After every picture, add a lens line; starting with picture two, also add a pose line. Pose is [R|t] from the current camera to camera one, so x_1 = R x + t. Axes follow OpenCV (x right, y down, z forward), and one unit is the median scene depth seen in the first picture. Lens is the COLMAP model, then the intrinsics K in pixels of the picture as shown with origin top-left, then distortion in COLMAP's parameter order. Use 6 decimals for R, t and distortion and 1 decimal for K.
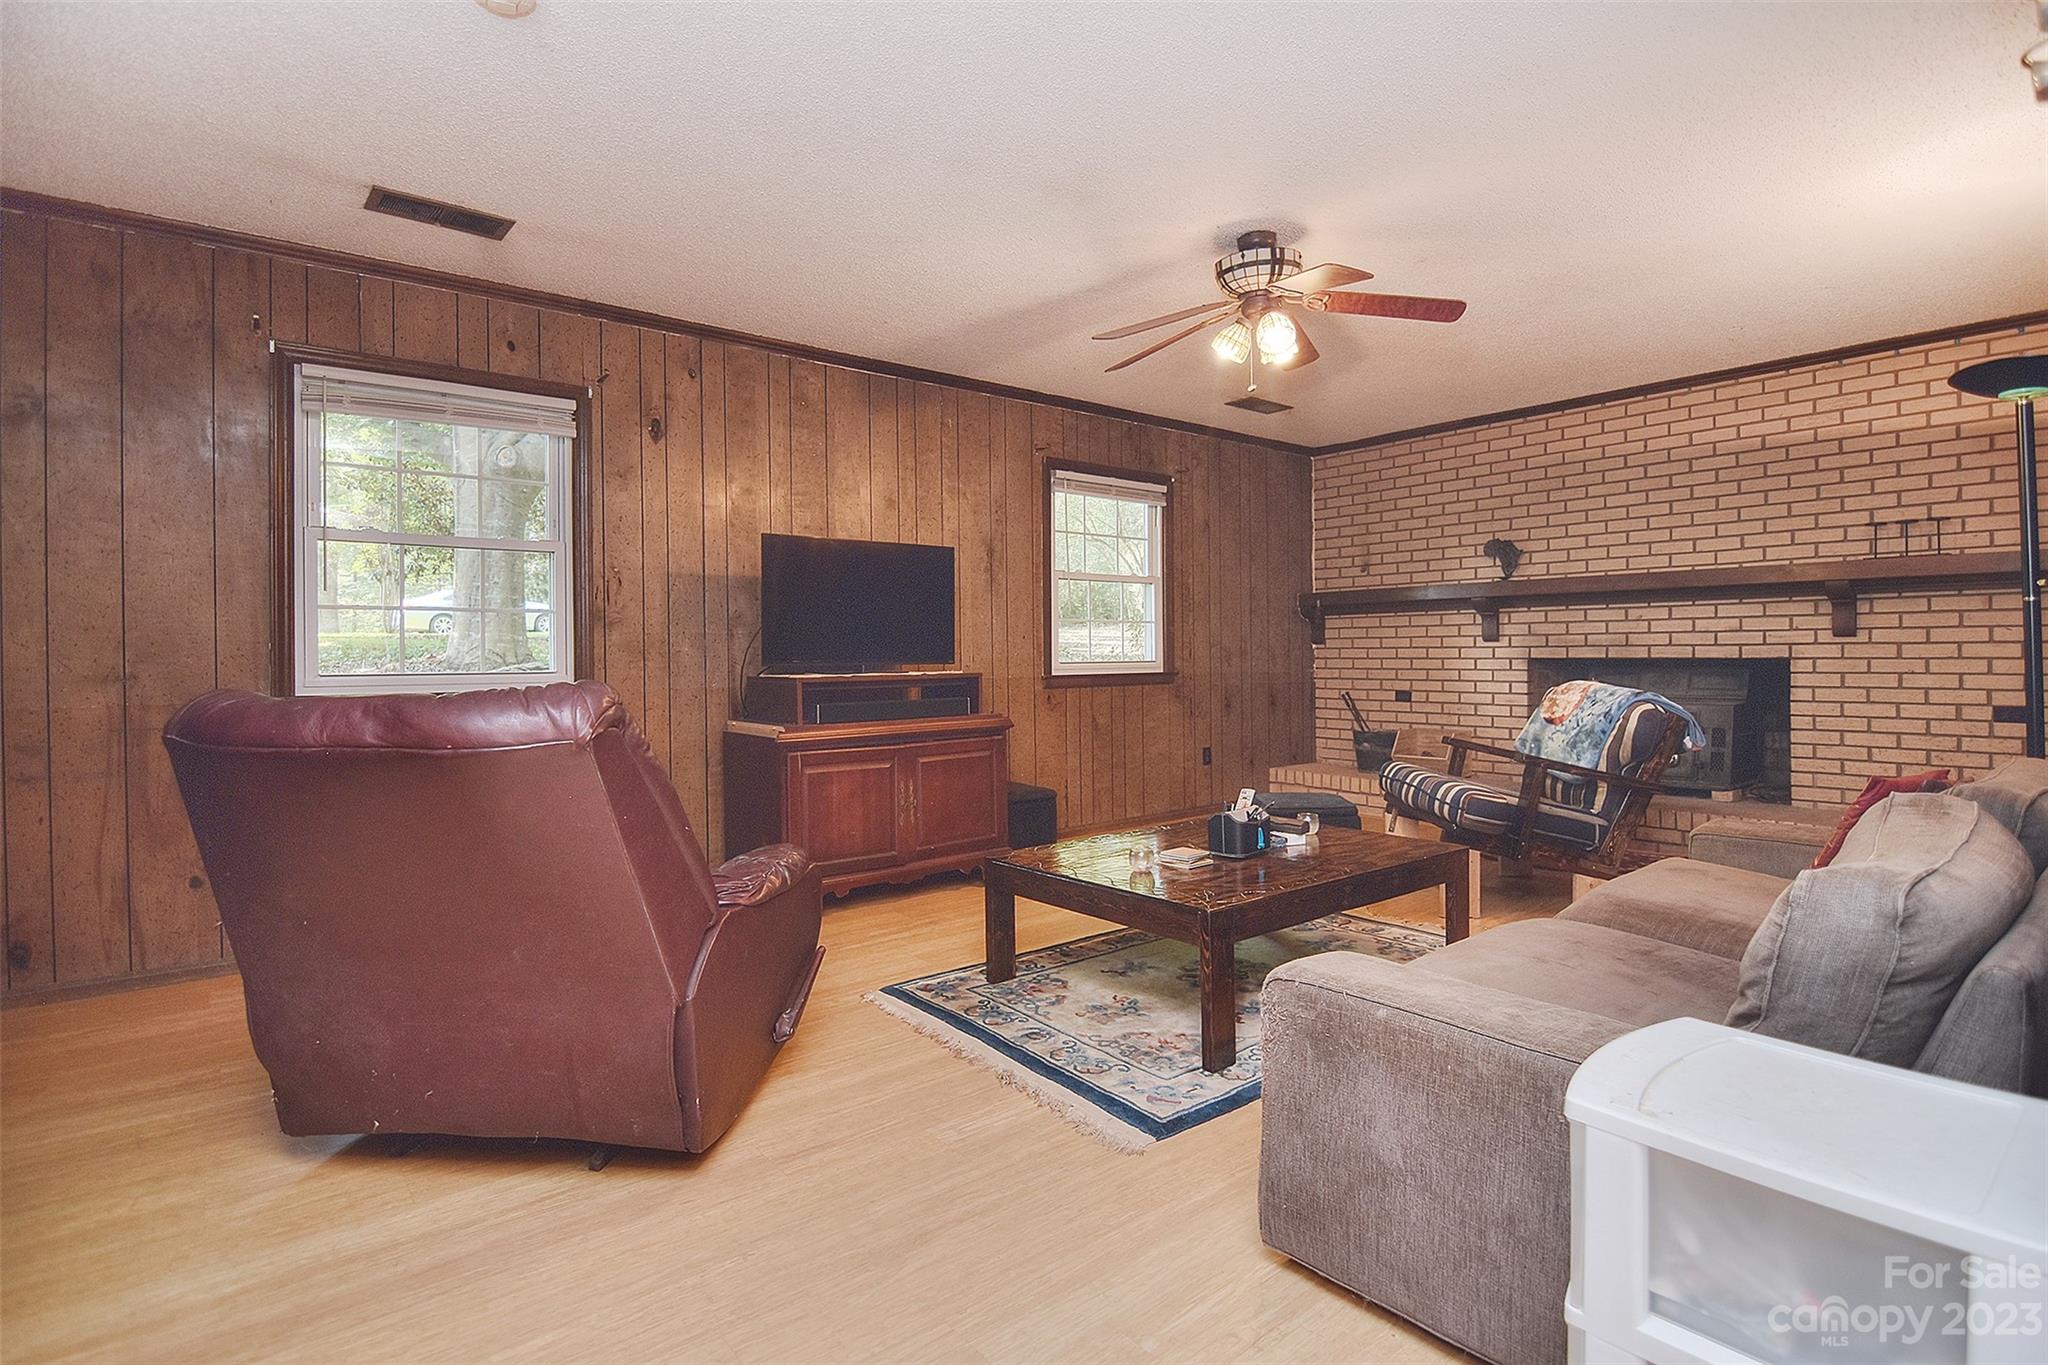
lens RADIAL K [[988.9, 0, 1040.4], [0, 988.9, 673.2], [0, 0, 1]] dist [-0.008123, -0.008622]
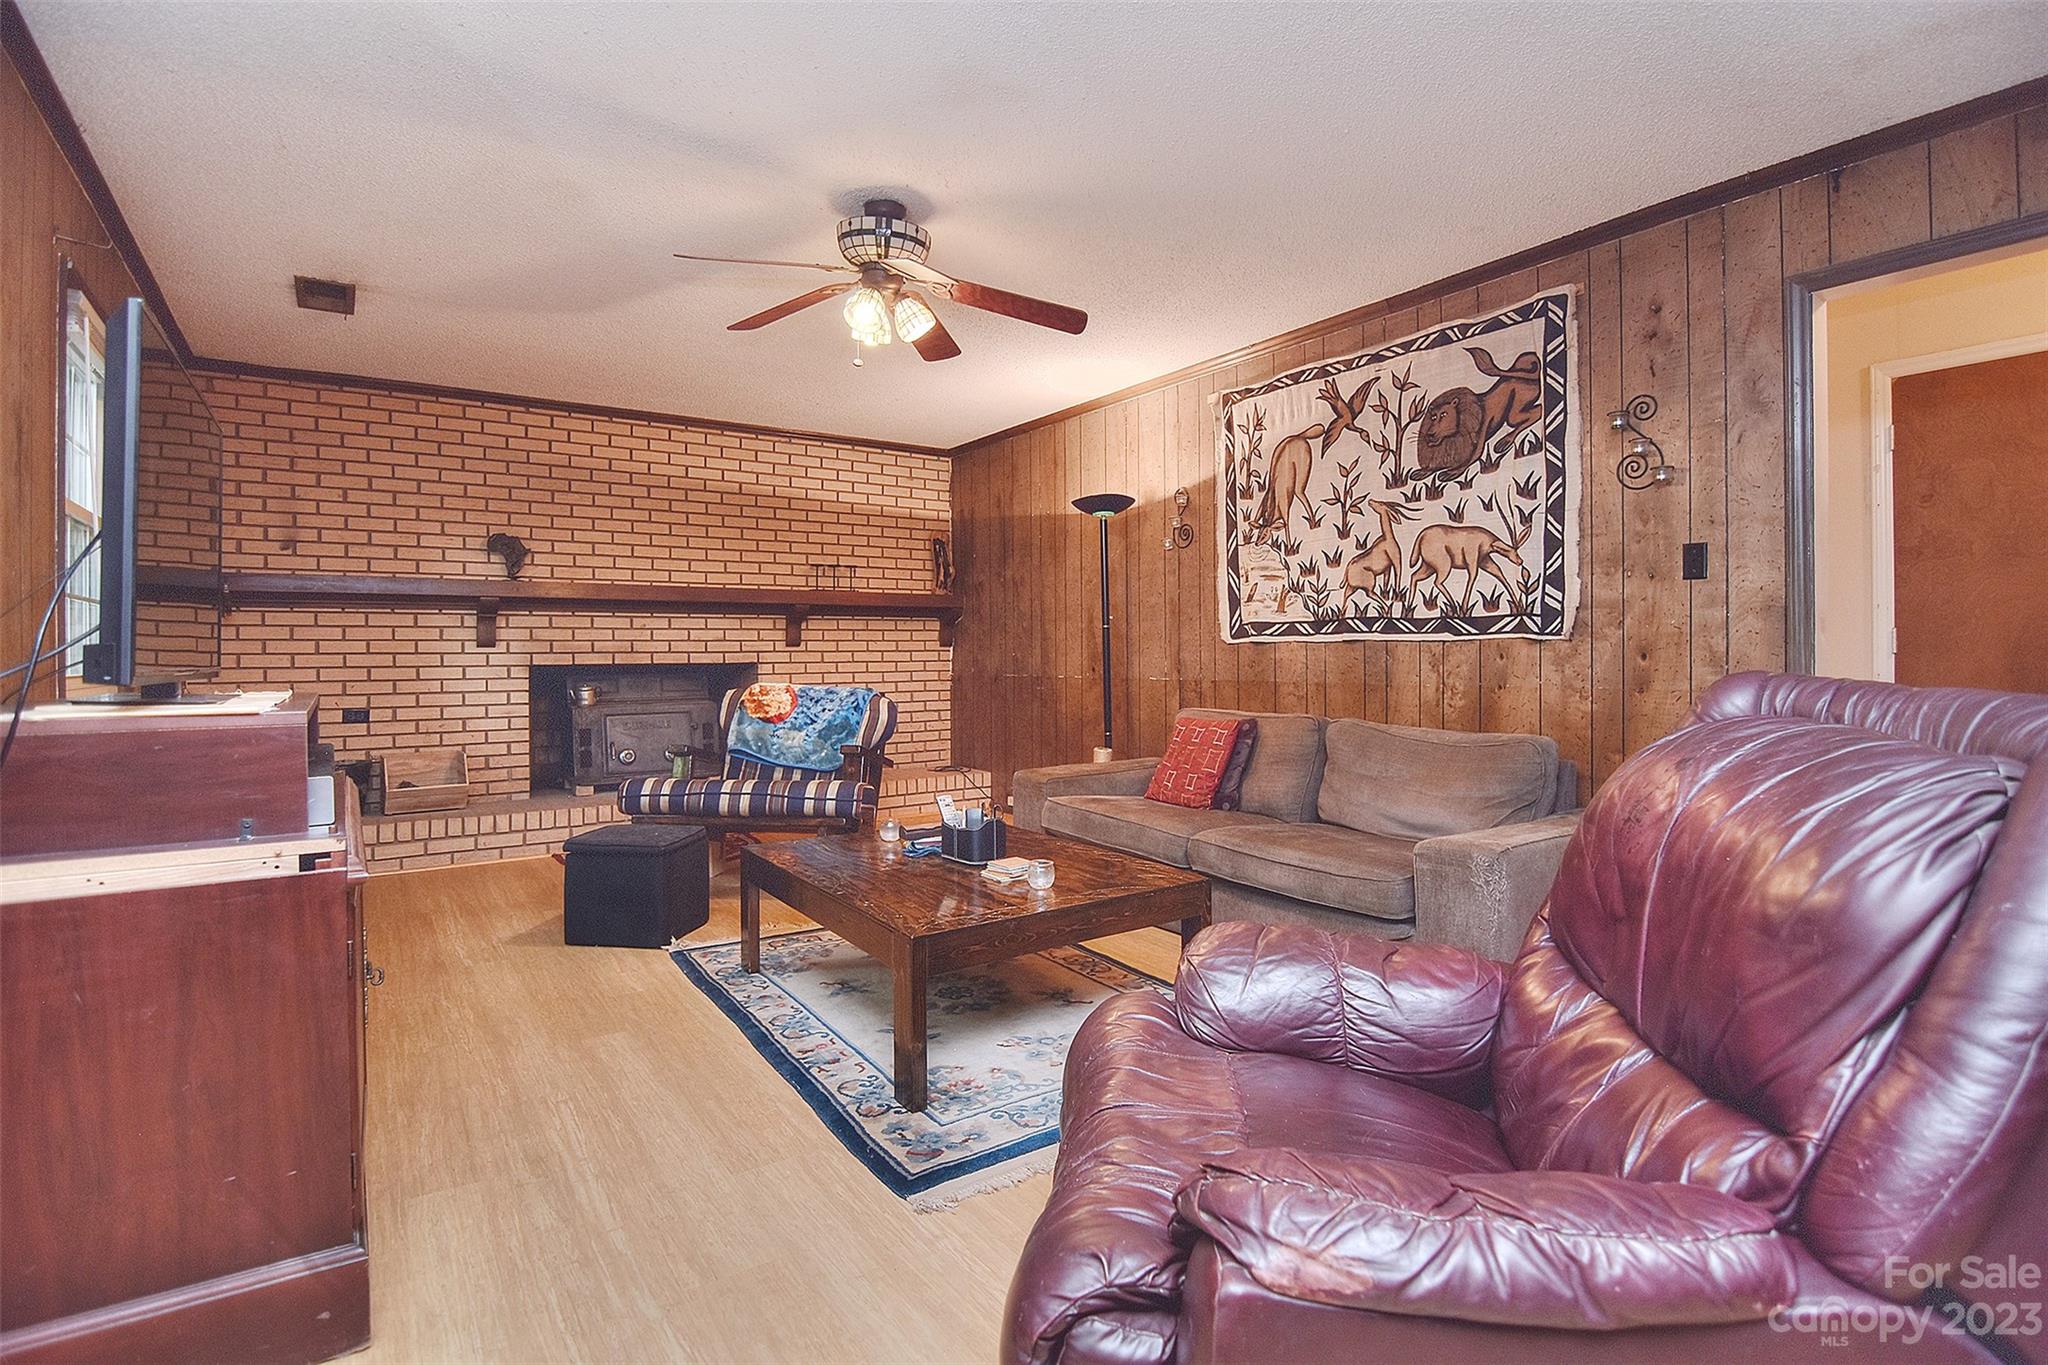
lens RADIAL K [[988.9, 0, 1030.0], [0, 988.9, 665.4], [0, 0, 1]] dist [-0.008123, -0.008622]
pose [[0.089040, -0.004294, 0.996019, -0.405027], [0.026812, 0.999639, 0.001913, -0.004307], [-0.995667, 0.026534, 0.089123, 0.455772]]
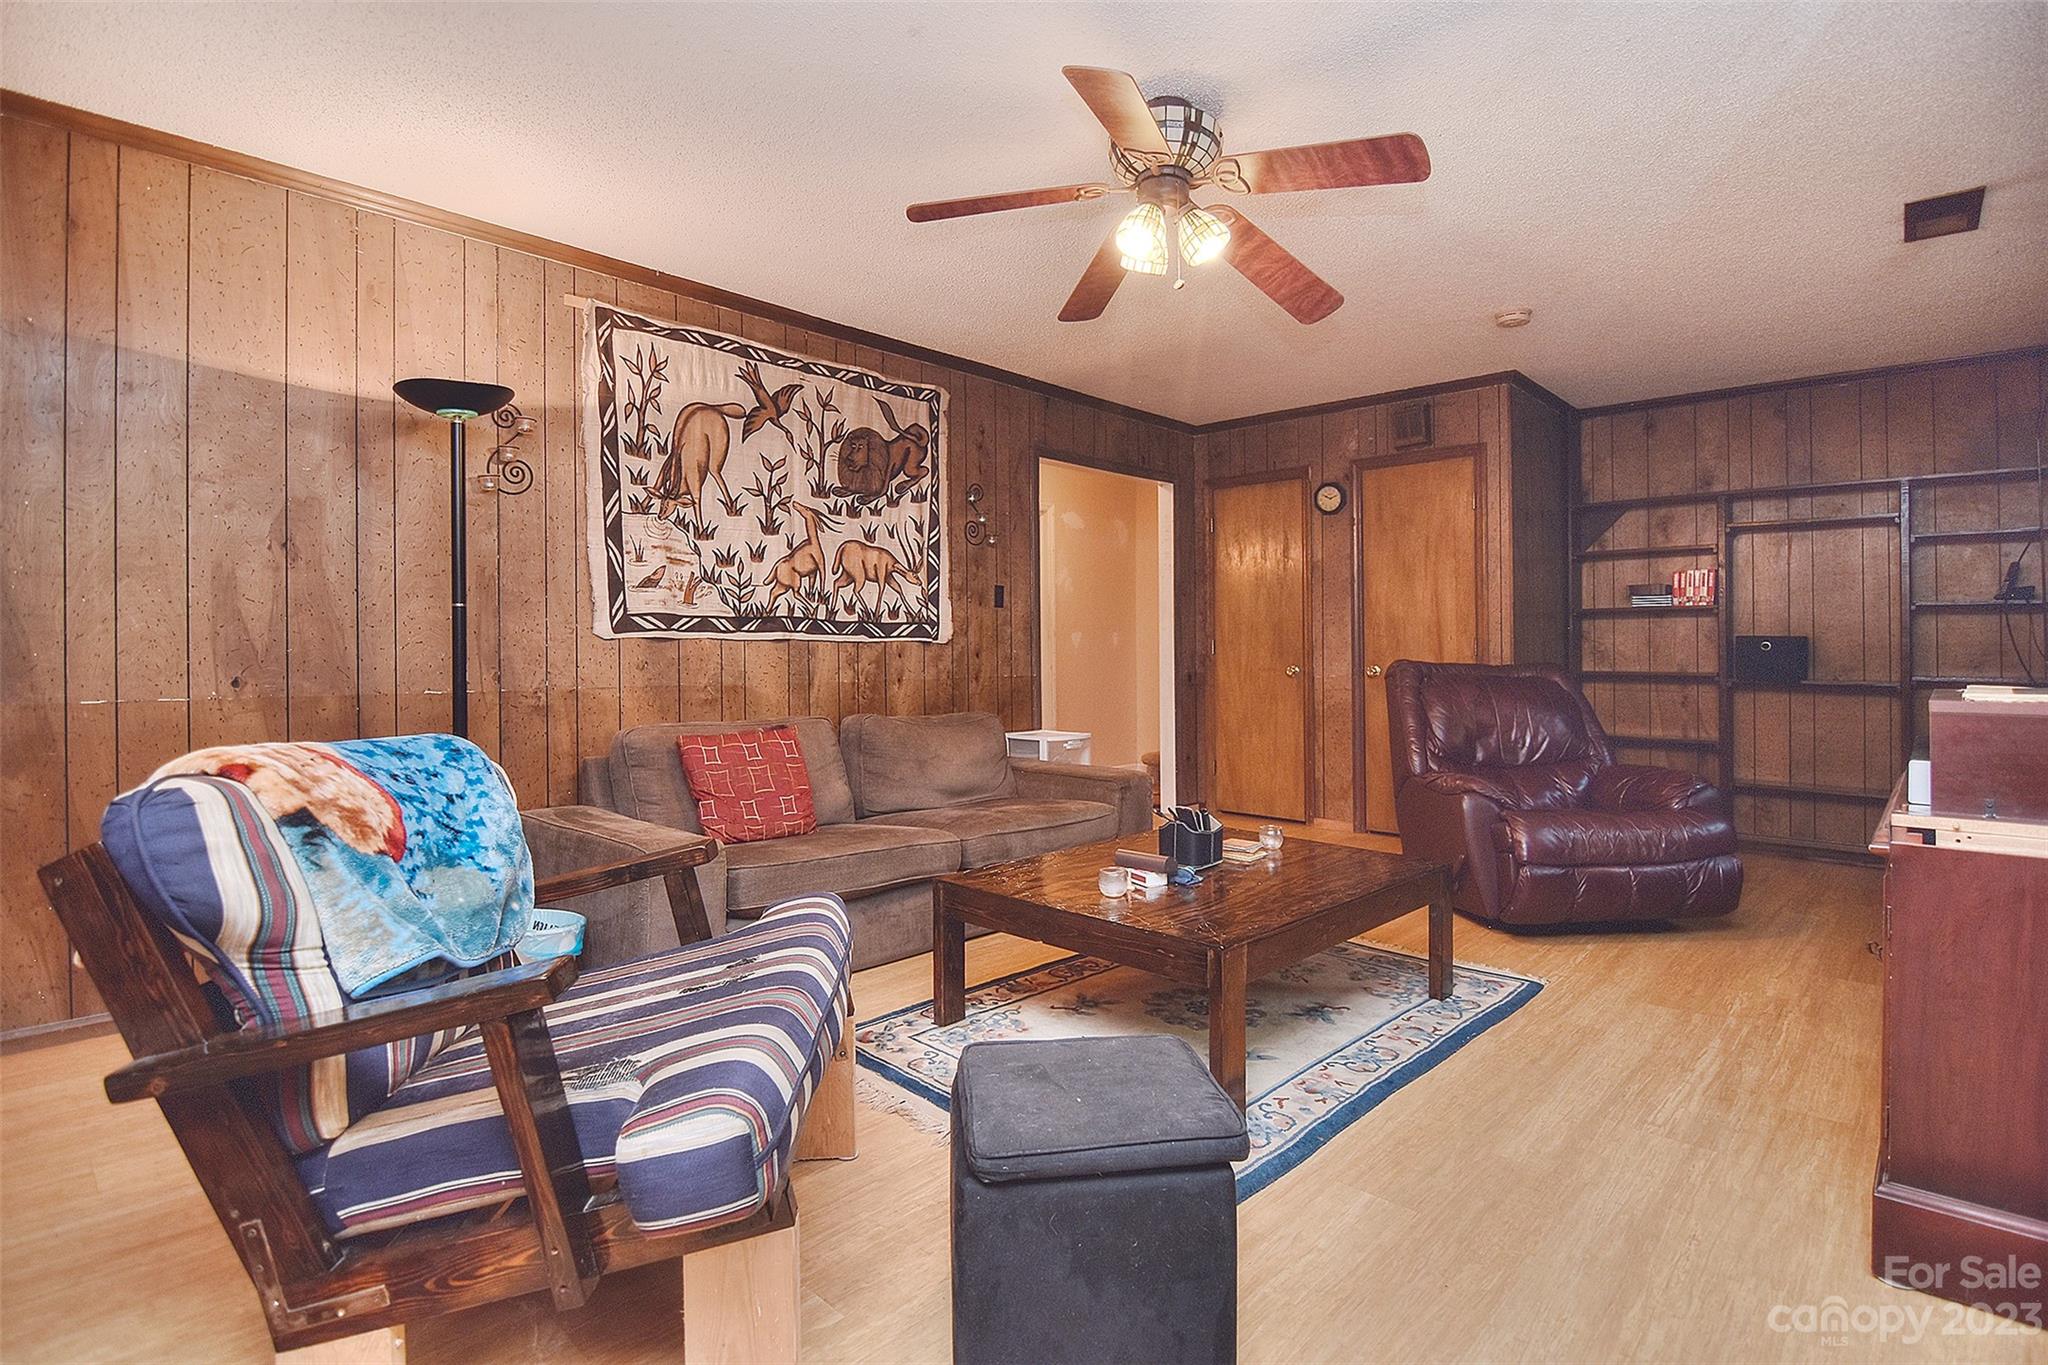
lens RADIAL K [[988.9, 0, 1036.2], [0, 988.9, 640.1], [0, 0, 1]] dist [-0.008123, -0.008622]
pose [[-0.992640, 0.006007, -0.120950, 0.244788], [0.004915, 0.999944, 0.009324, -0.020337], [0.121000, 0.008661, -0.992615, 1.018142]]
